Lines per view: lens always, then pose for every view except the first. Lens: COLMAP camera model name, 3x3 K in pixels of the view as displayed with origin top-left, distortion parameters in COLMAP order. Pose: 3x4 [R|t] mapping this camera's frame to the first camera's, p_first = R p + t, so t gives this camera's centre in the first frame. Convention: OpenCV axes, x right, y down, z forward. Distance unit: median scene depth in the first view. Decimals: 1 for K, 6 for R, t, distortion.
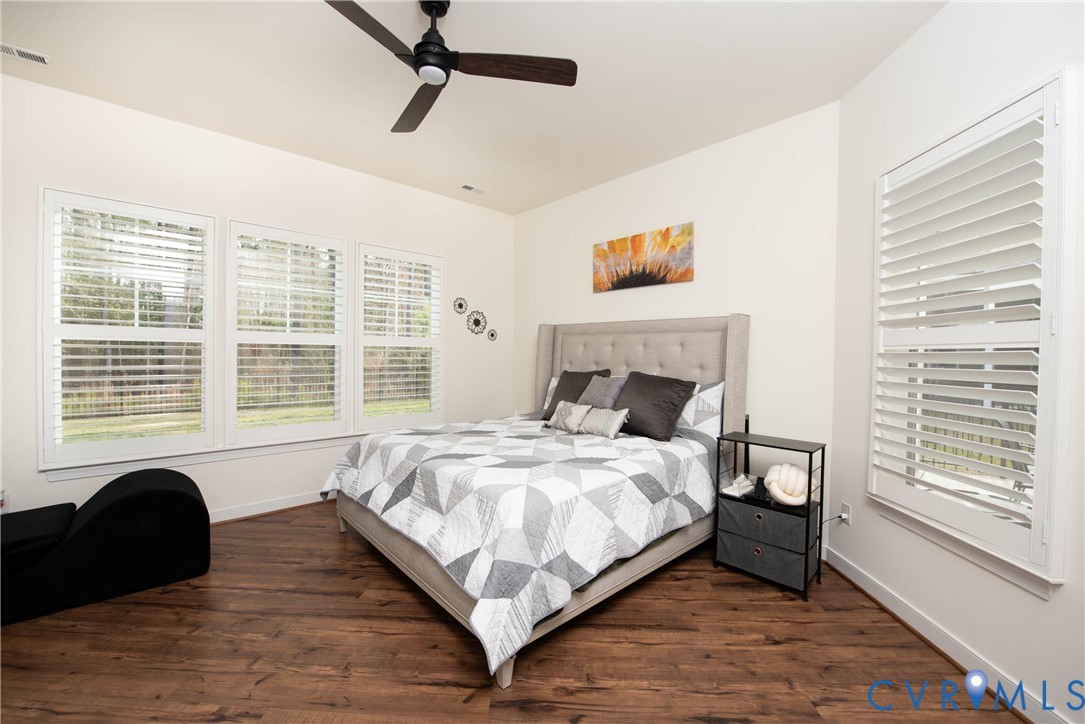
lens RADIAL K [[433.2, 0, 550.1], [0, 433.2, 354.5], [0, 0, 1]] dist [-0.024485, 0.000046]
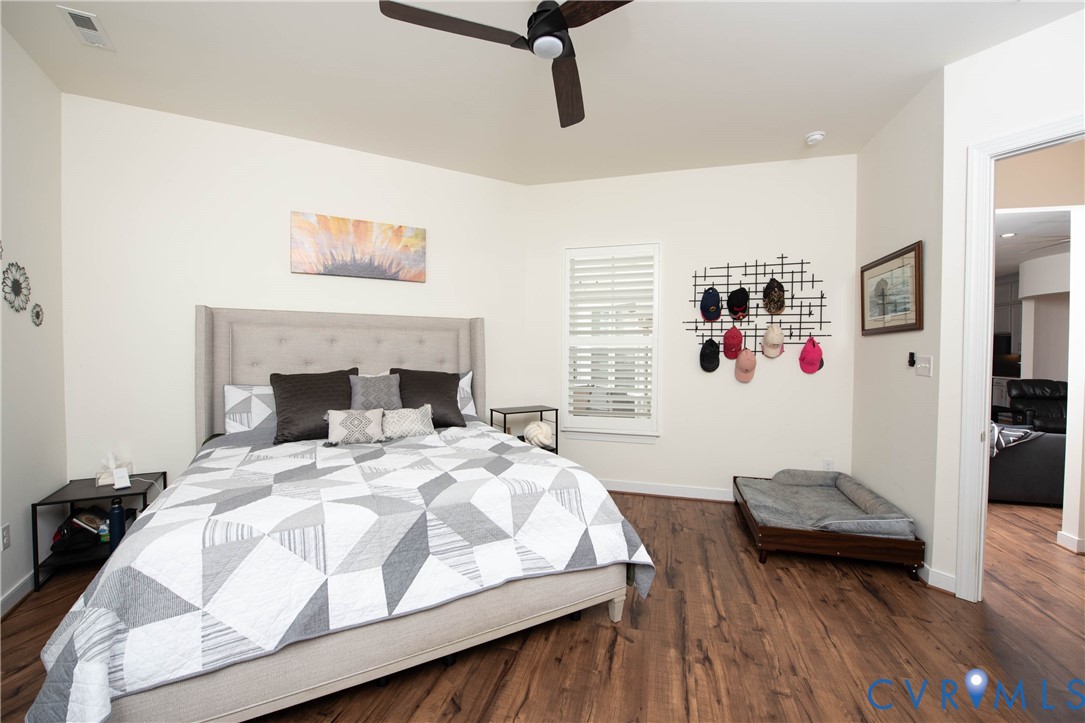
lens RADIAL K [[432.0, 0, 540.0], [0, 432.0, 358.4], [0, 0, 1]] dist [-0.020932, 0.000012]
pose [[0.236808, -0.029191, 0.971118, -0.679741], [0.002540, 0.999564, 0.029427, -0.011366], [-0.971553, -0.004502, 0.236778, 0.465443]]
